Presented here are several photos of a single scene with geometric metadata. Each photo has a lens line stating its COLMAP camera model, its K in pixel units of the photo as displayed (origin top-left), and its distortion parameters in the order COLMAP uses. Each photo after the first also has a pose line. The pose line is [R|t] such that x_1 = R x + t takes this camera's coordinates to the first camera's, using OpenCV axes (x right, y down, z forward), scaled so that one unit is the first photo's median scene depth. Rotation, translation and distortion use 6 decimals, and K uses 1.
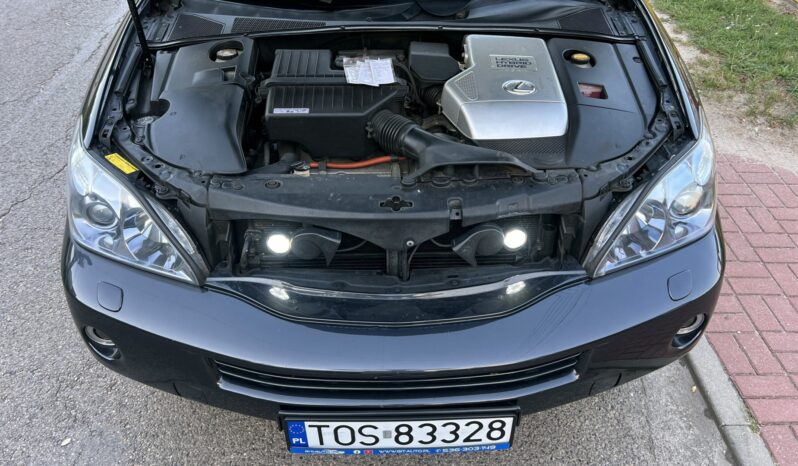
lens RADIAL K [[622.8, 0, 401.7], [0, 622.8, 235.0], [0, 0, 1]] dist [0.044840, -0.076757]
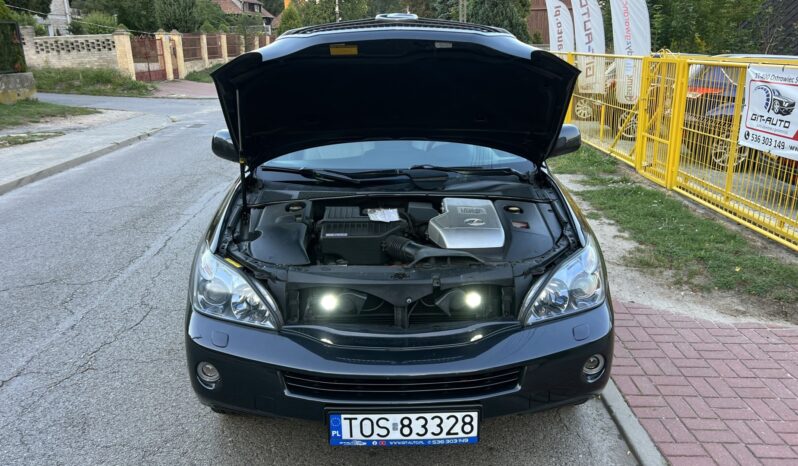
lens RADIAL K [[622.8, 0, 401.7], [0, 622.8, 235.0], [0, 0, 1]] dist [0.044840, -0.076757]
pose [[0.999968, -0.006299, -0.004946, 0.003028], [0.004092, 0.932724, -0.360569, 0.423265], [0.006885, 0.360537, 0.932719, -0.565424]]
